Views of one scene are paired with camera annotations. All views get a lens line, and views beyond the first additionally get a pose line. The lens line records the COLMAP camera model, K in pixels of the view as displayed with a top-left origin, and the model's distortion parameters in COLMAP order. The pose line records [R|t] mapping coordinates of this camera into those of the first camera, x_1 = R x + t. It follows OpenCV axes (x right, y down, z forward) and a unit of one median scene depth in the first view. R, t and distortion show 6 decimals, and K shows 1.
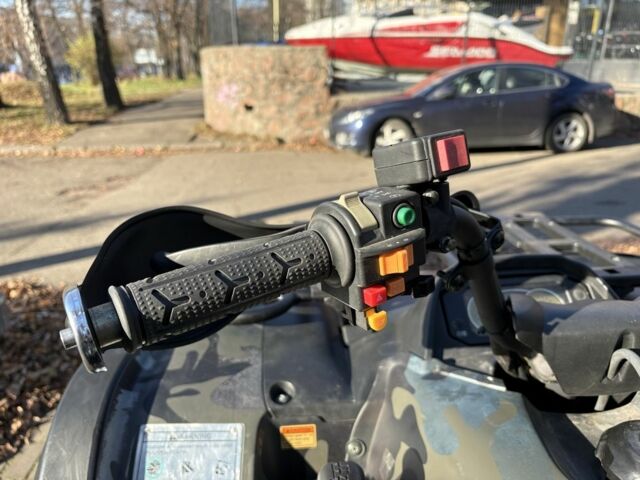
lens RADIAL K [[500.7, 0, 320.0], [0, 500.7, 240.0], [0, 0, 1]] dist [0.004687, -0.013632]
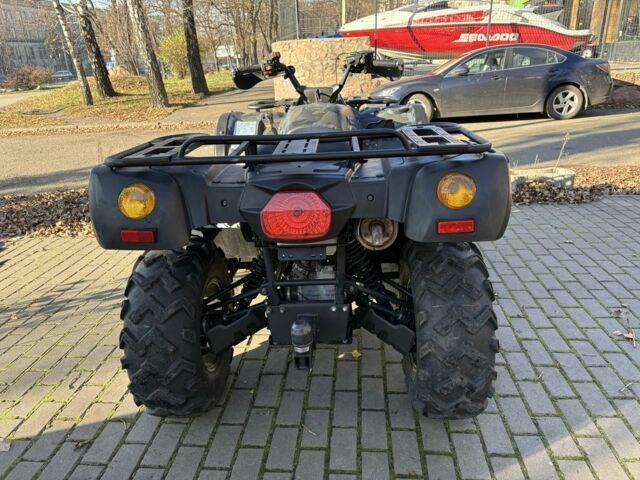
lens RADIAL K [[485.3, 0, 320.0], [0, 485.3, 240.0], [0, 0, 1]] dist [0.034674, -0.031710]
pose [[0.990268, 0.021883, -0.137439, 0.064634], [-0.018432, 0.999483, 0.026329, 0.079308], [0.137945, -0.023540, 0.990160, -0.205223]]
